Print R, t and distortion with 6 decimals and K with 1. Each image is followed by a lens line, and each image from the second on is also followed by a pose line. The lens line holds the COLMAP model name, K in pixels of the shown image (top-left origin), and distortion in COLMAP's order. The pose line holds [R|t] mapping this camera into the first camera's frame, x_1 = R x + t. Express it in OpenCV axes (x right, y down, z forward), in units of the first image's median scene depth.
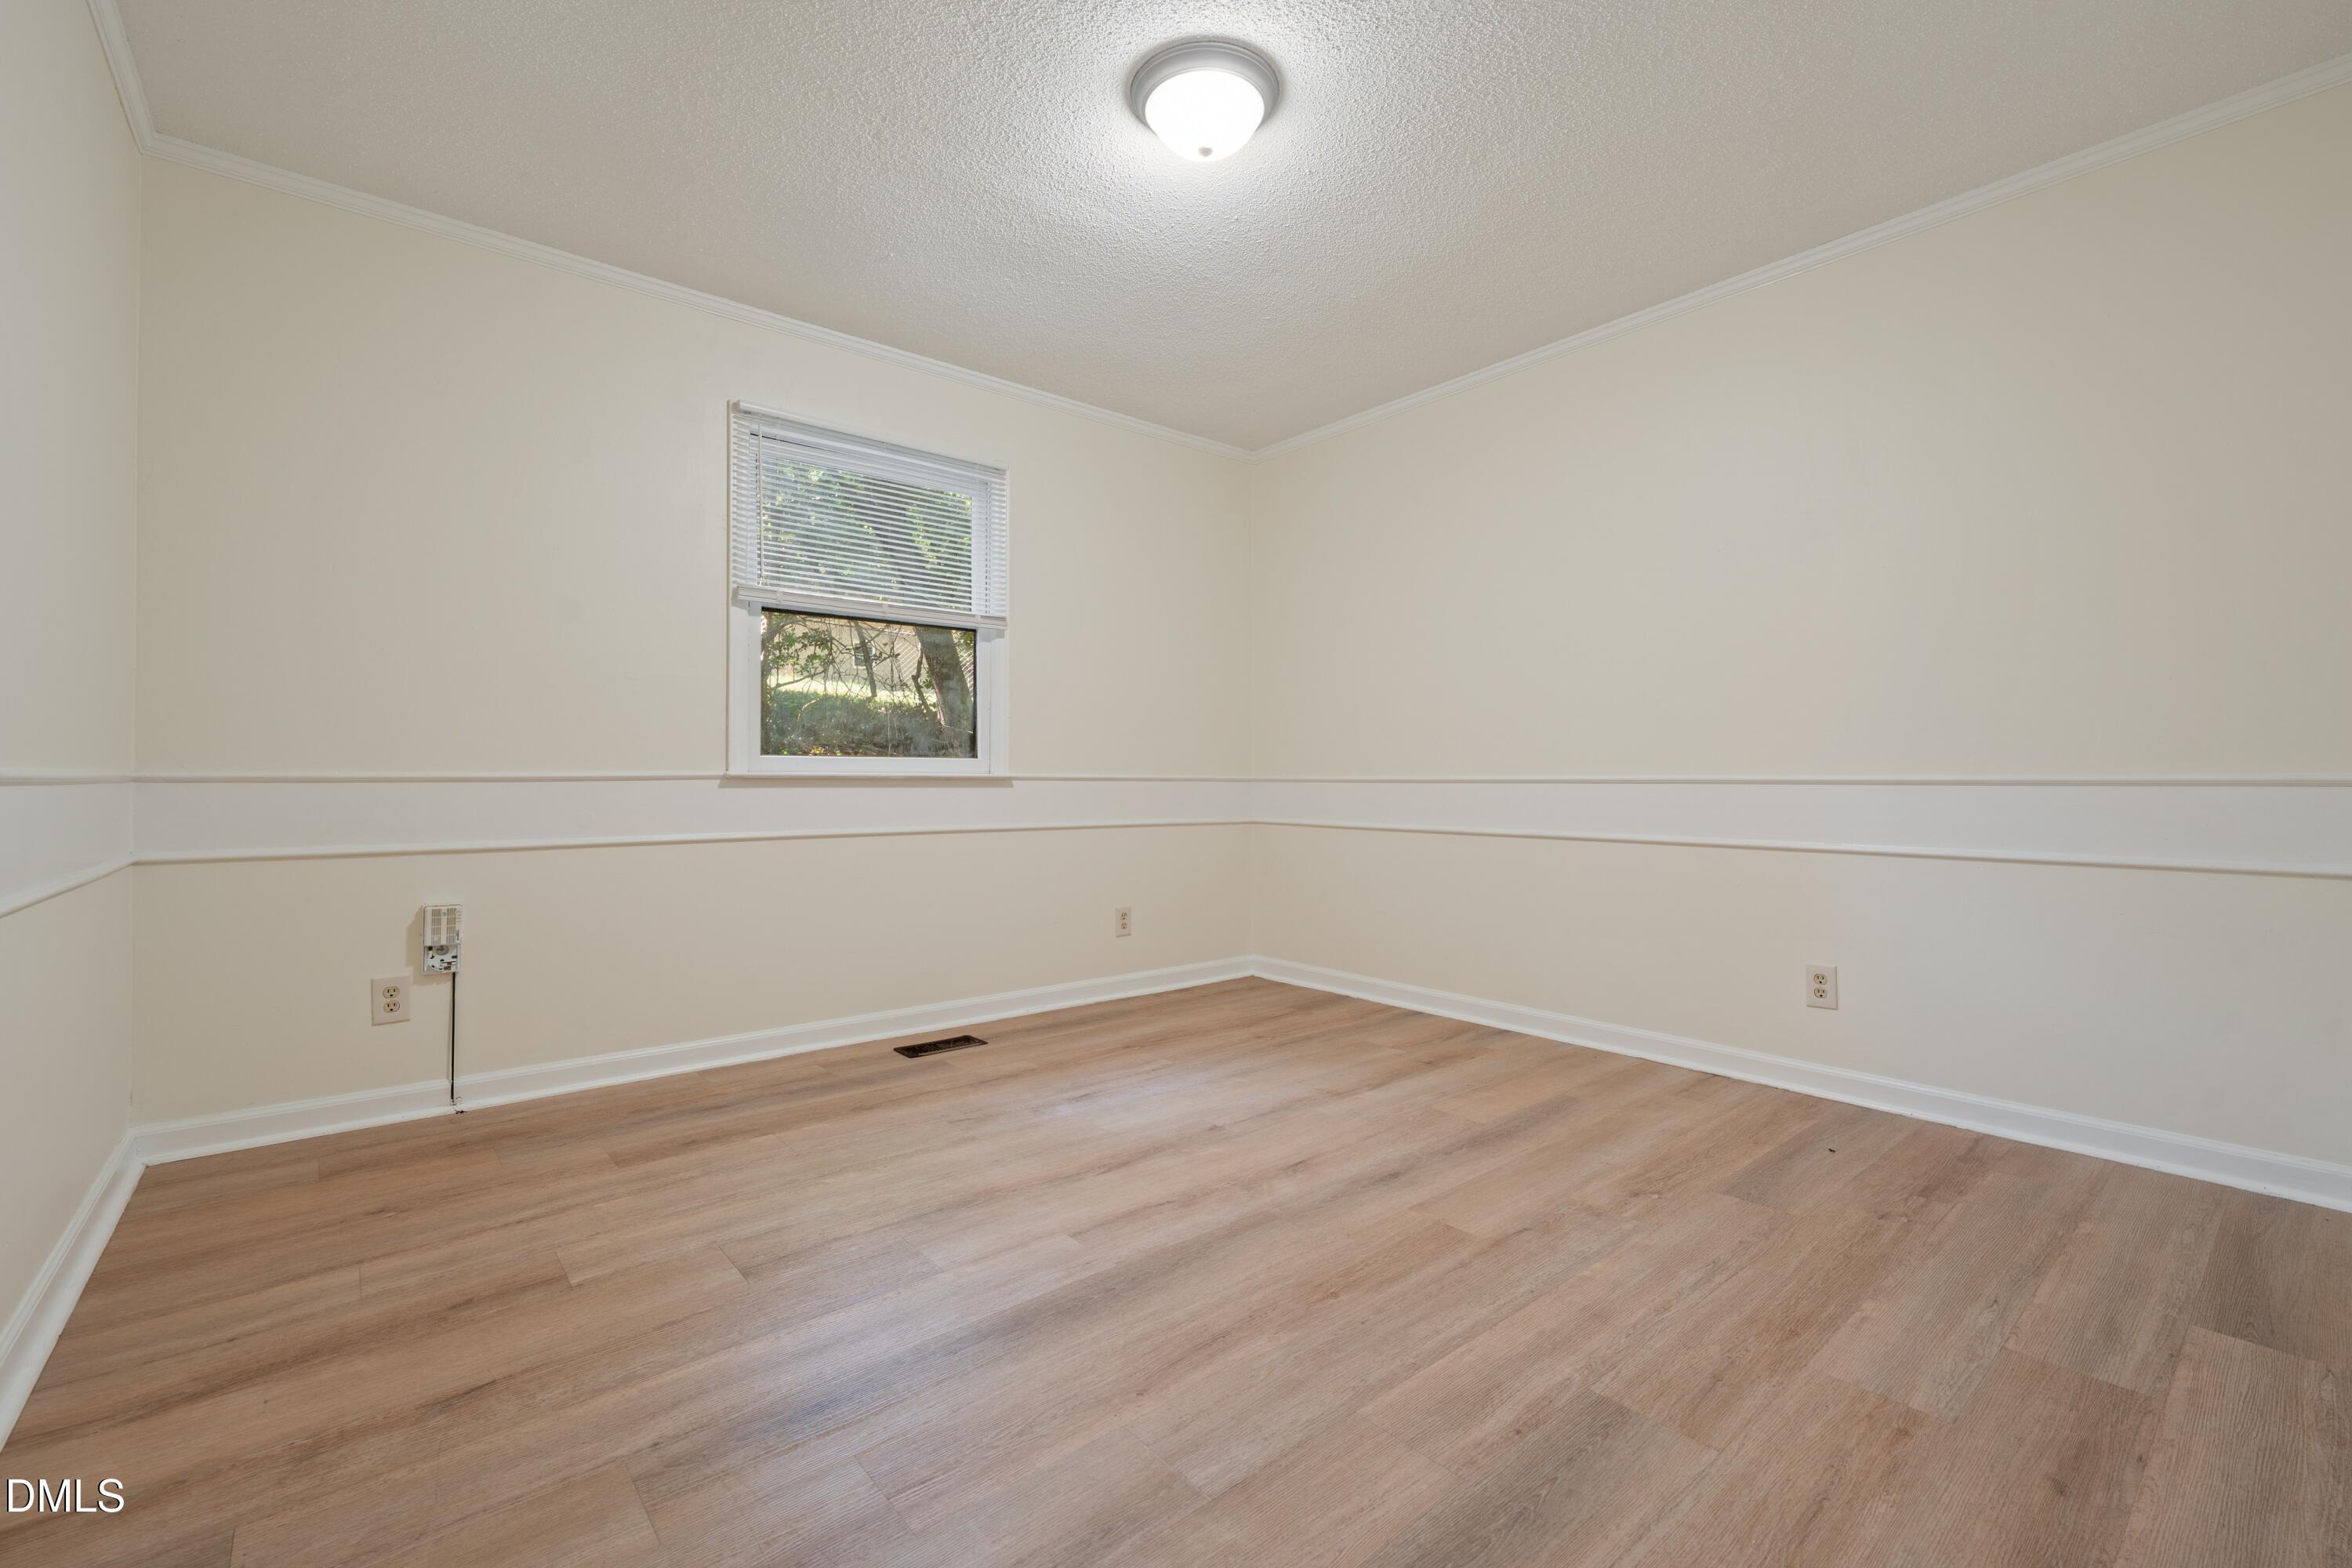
lens RADIAL K [[973.9, 0, 1176.0], [0, 973.9, 784.0], [0, 0, 1]] dist [0.000059, 0.000035]
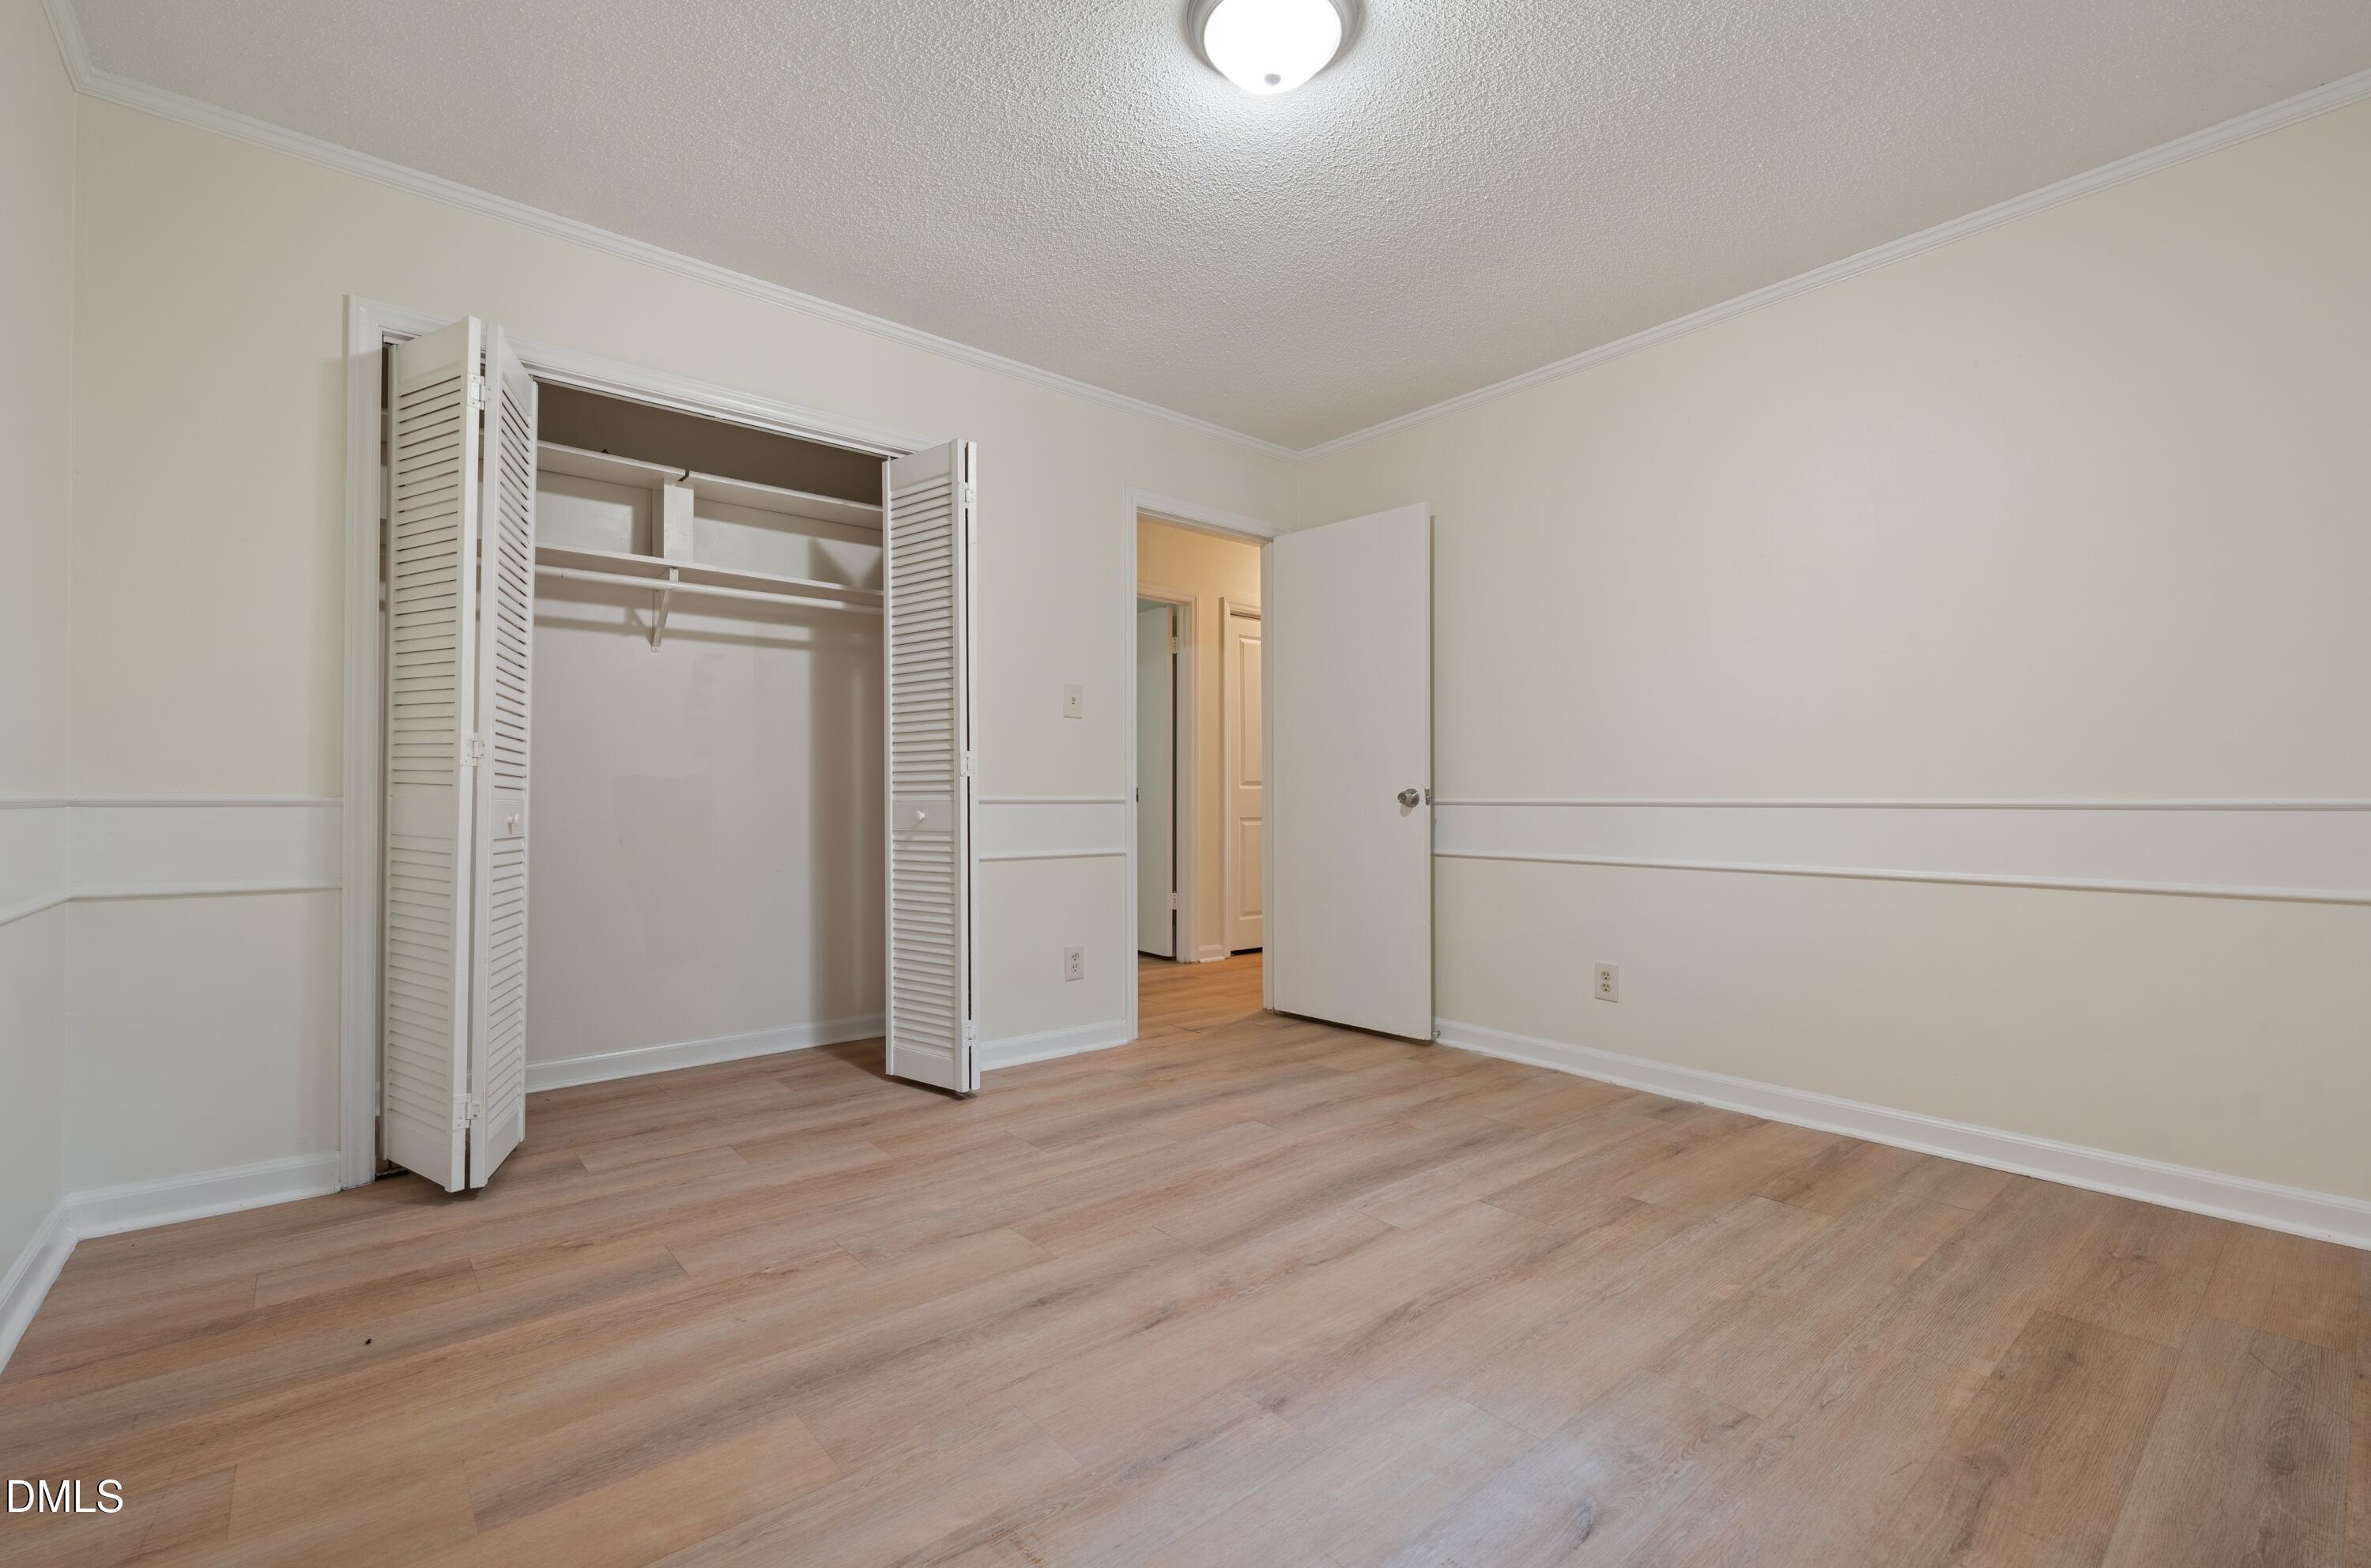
lens RADIAL K [[989.8, 0, 1185.5], [0, 989.8, 784.0], [0, 0, 1]] dist [0.000084, 0.000042]
pose [[-0.999993, -0.003619, 0.000981, 0.114155], [-0.003632, 0.999899, -0.013773, -0.008391], [-0.000931, -0.013777, -0.999905, 1.927396]]
